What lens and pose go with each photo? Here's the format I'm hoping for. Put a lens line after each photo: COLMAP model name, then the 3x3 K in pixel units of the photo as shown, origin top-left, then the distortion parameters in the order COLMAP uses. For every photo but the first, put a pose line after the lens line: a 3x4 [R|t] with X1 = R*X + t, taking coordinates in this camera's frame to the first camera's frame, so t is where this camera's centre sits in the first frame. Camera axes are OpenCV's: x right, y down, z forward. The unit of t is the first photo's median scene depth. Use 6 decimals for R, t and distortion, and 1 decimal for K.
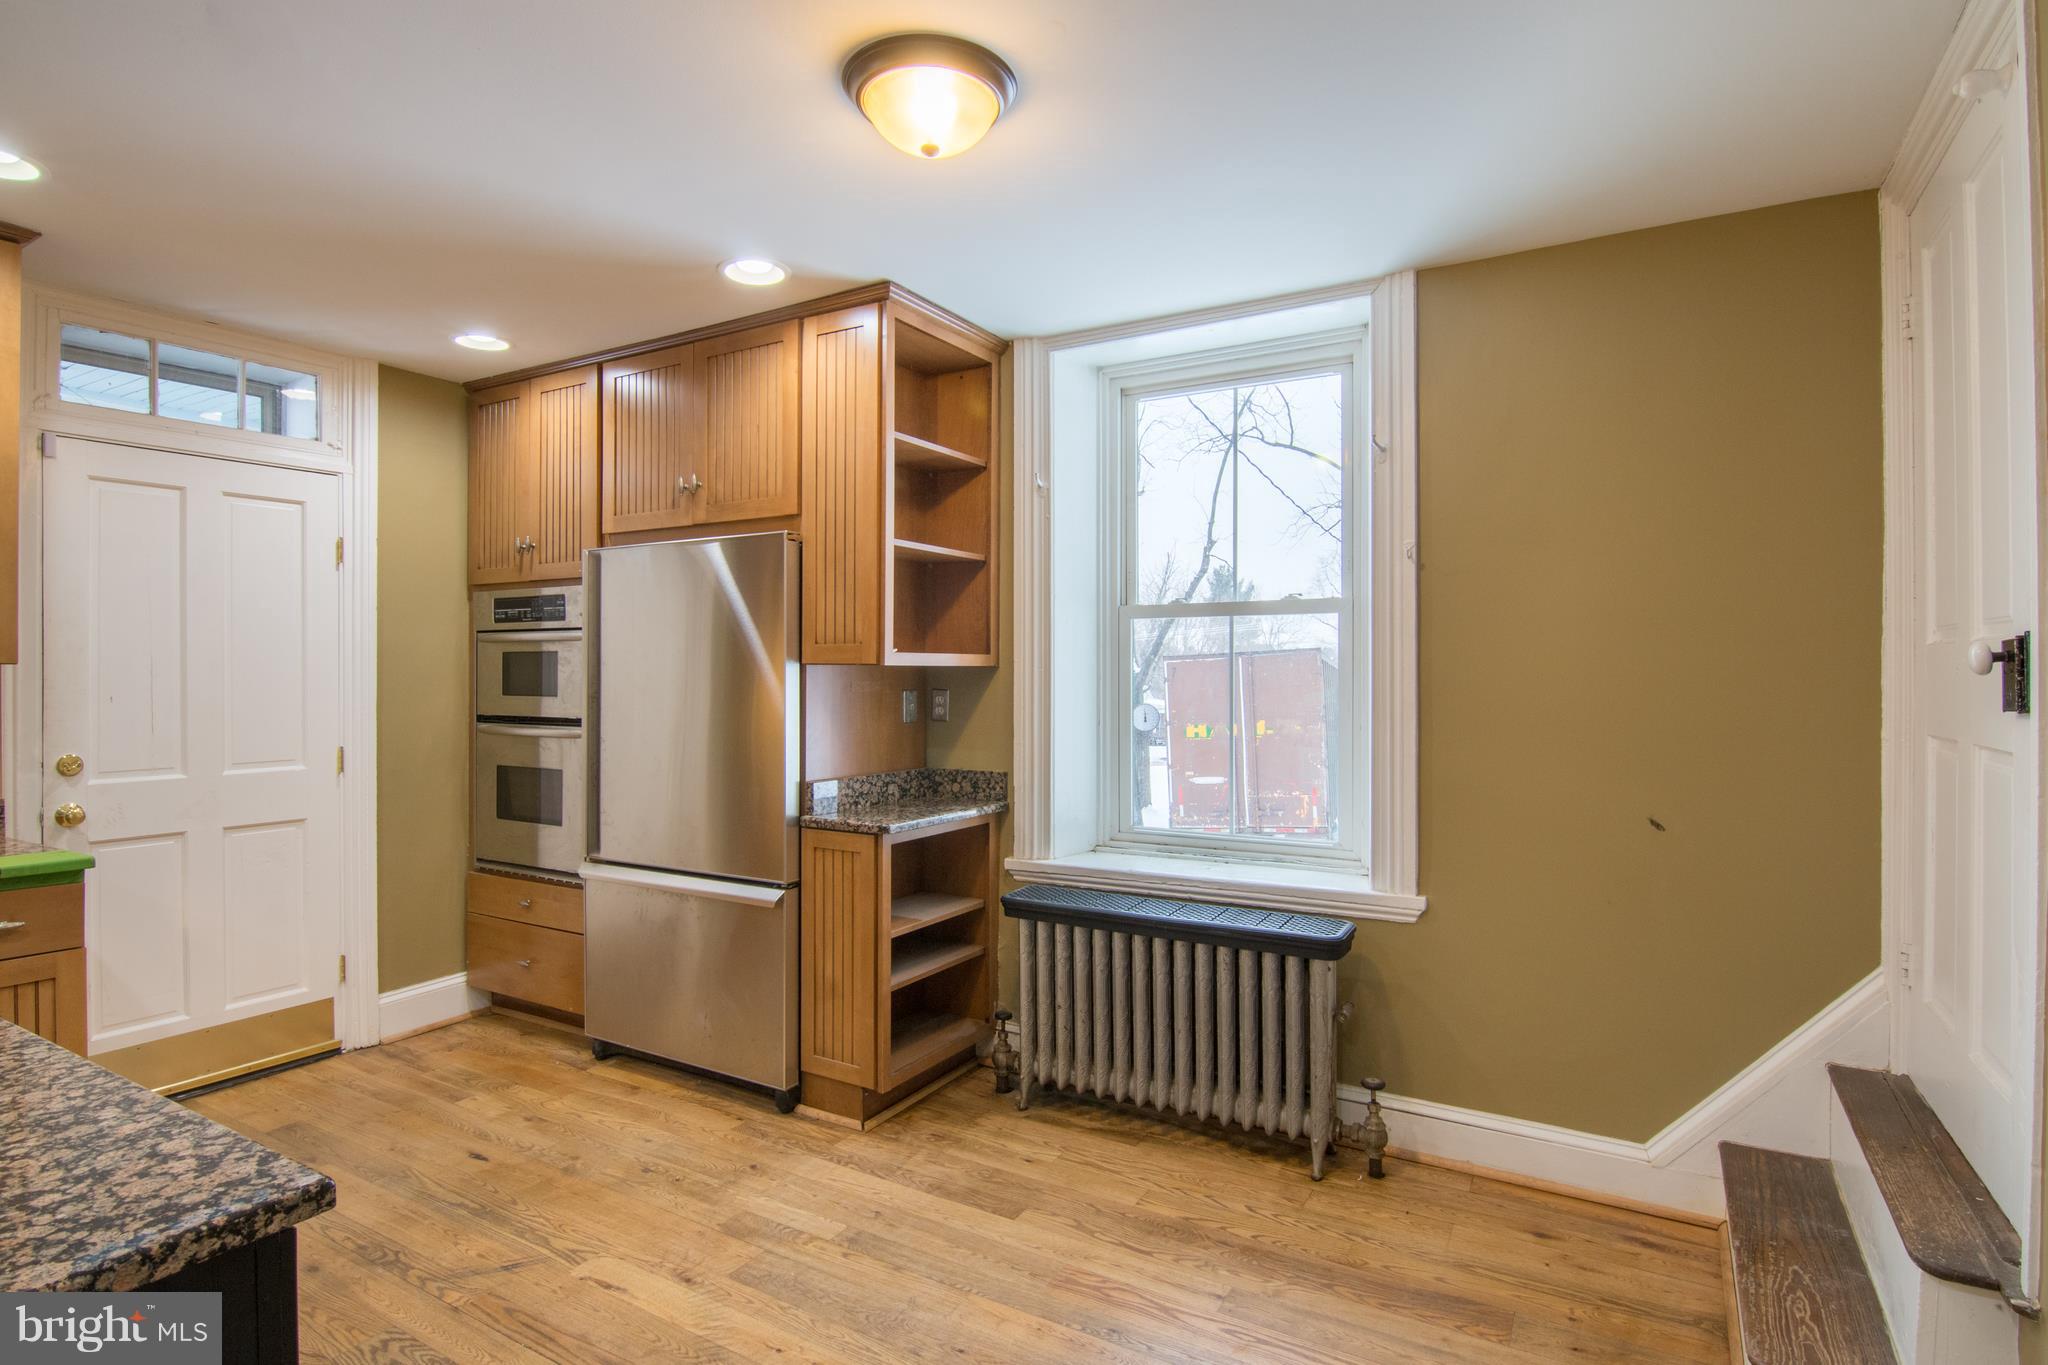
lens RADIAL K [[1039.2, 0, 1015.4], [0, 1039.2, 673.7], [0, 0, 1]] dist [-0.022524, 0.000411]
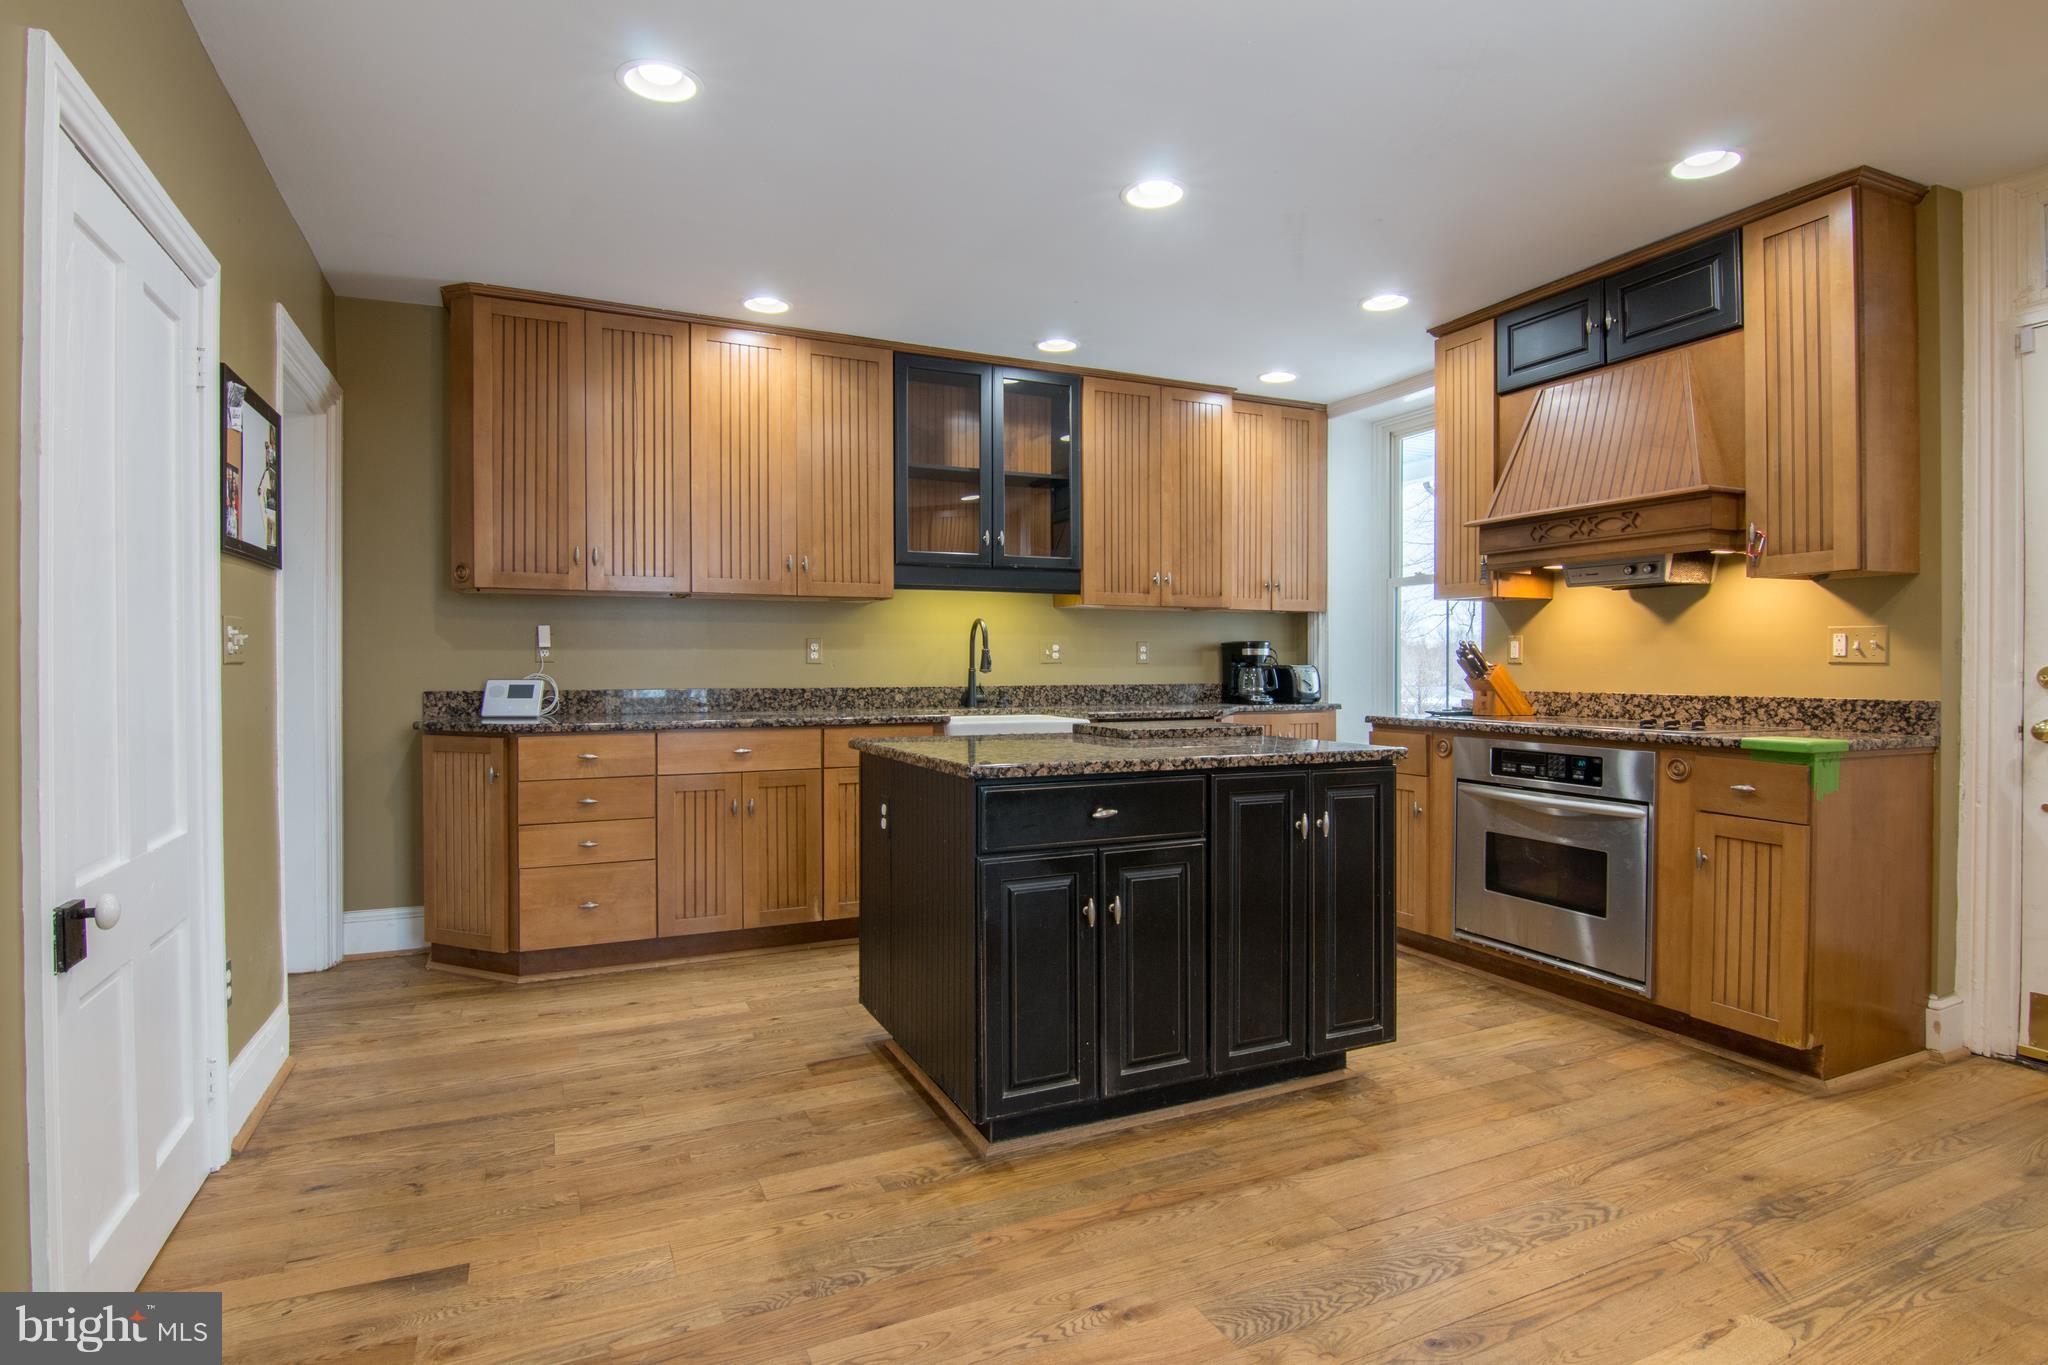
lens RADIAL K [[1039.2, 0, 1015.4], [0, 1039.2, 673.7], [0, 0, 1]] dist [-0.022524, 0.000411]
pose [[-0.568785, 0.005049, -0.822471, 0.340958], [0.001555, 0.999986, 0.005063, 0.073517], [0.822485, 0.001601, -0.568785, 0.682689]]
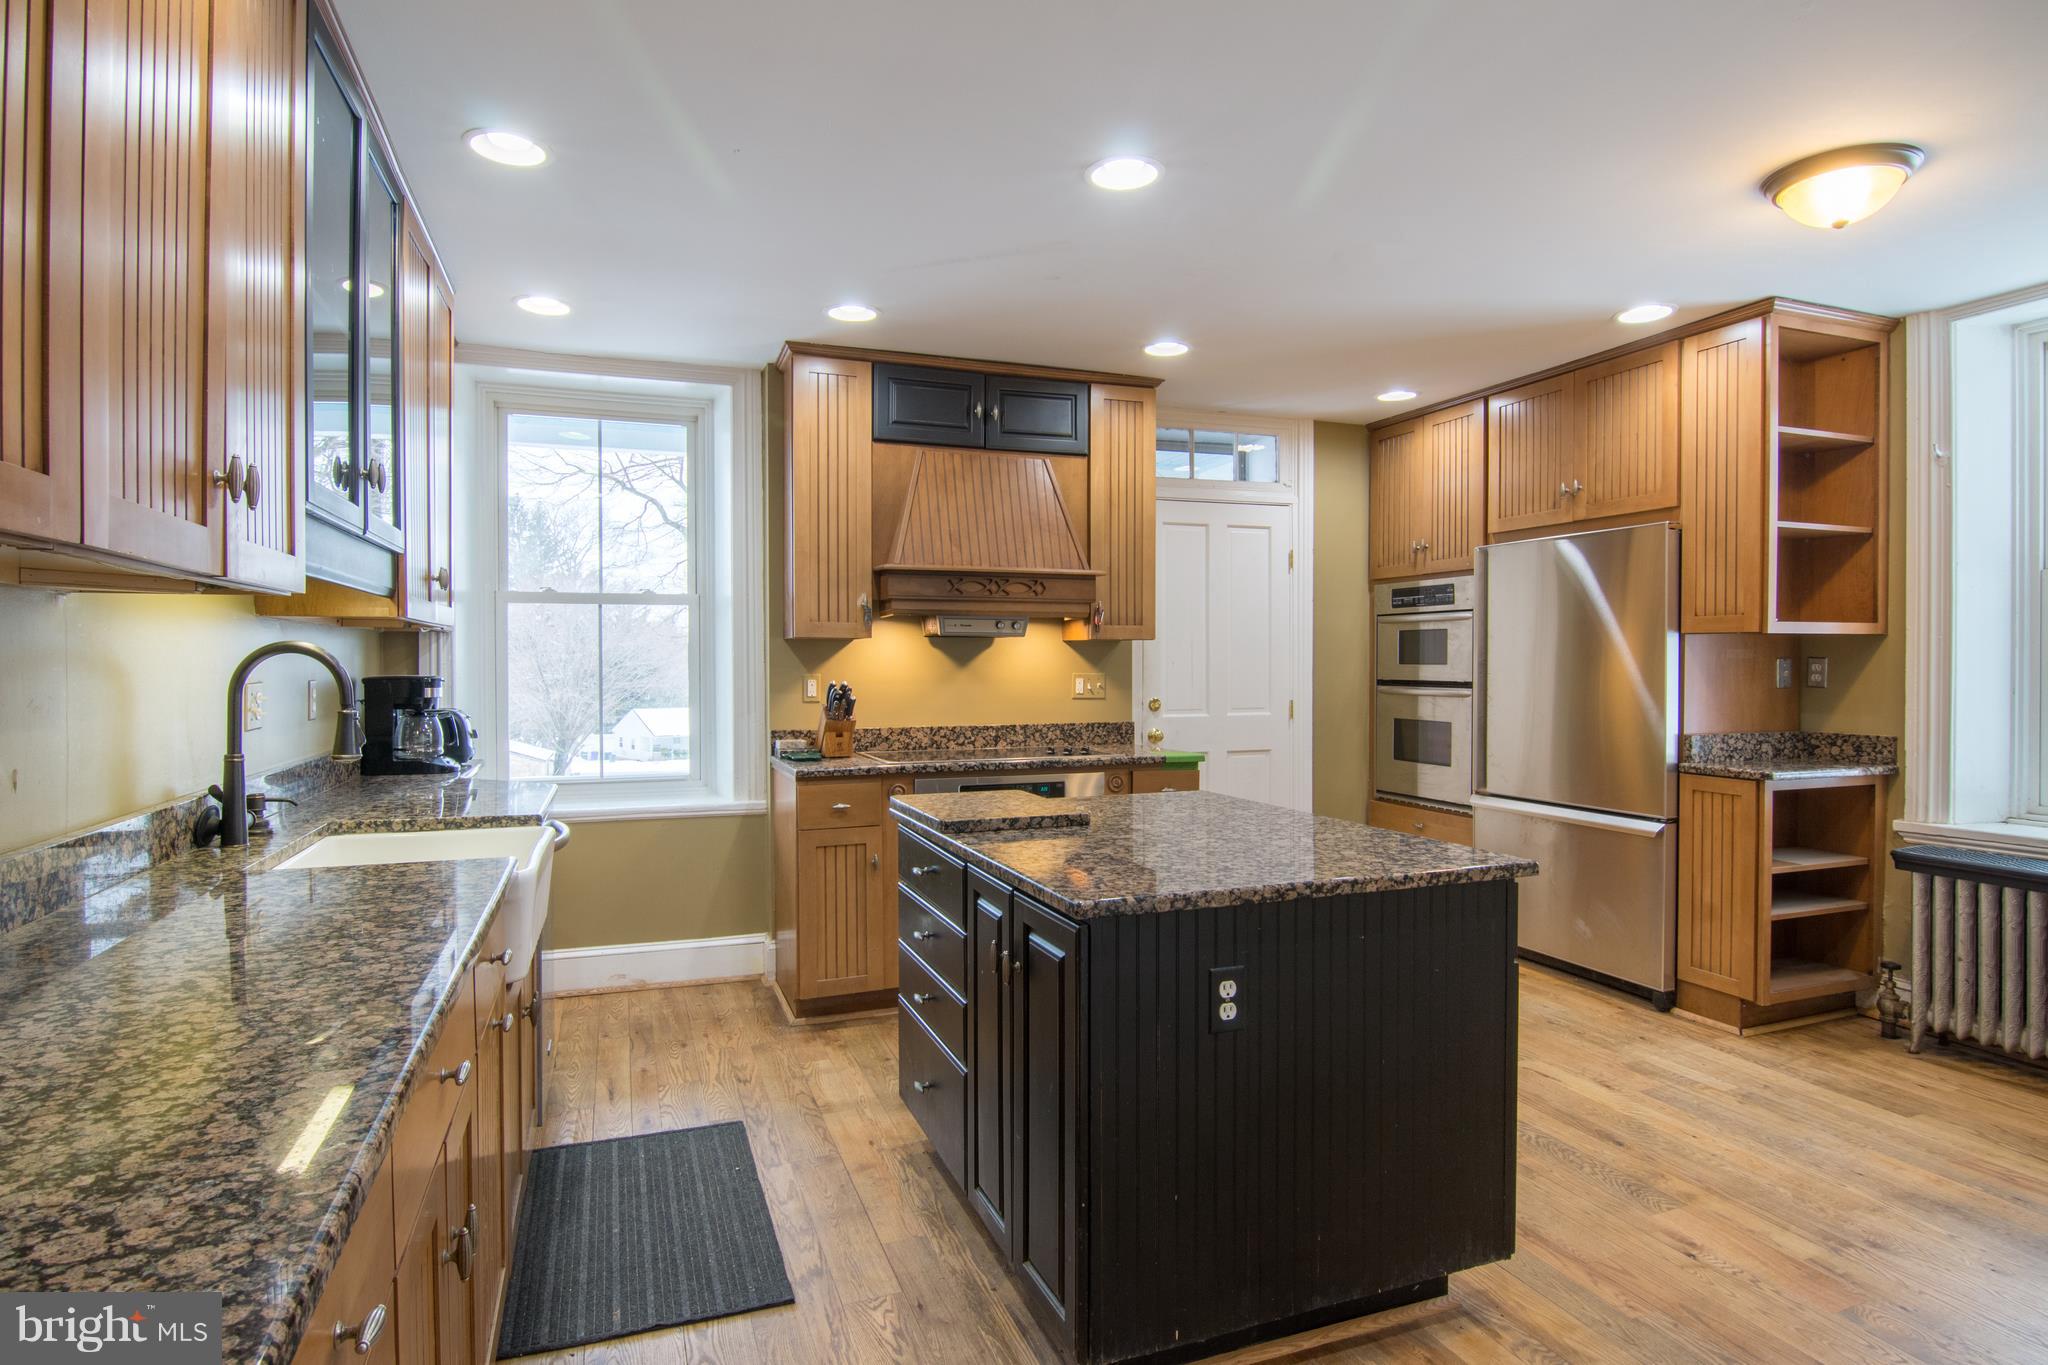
lens RADIAL K [[1051.7, 0, 1052.1], [0, 1051.7, 673.5], [0, 0, 1]] dist [-0.011809, -0.009525]
pose [[0.783863, 0.005408, -0.620910, -0.028009], [0.002871, 0.999920, 0.012333, 0.018681], [0.620927, -0.011450, 0.783785, -0.361457]]
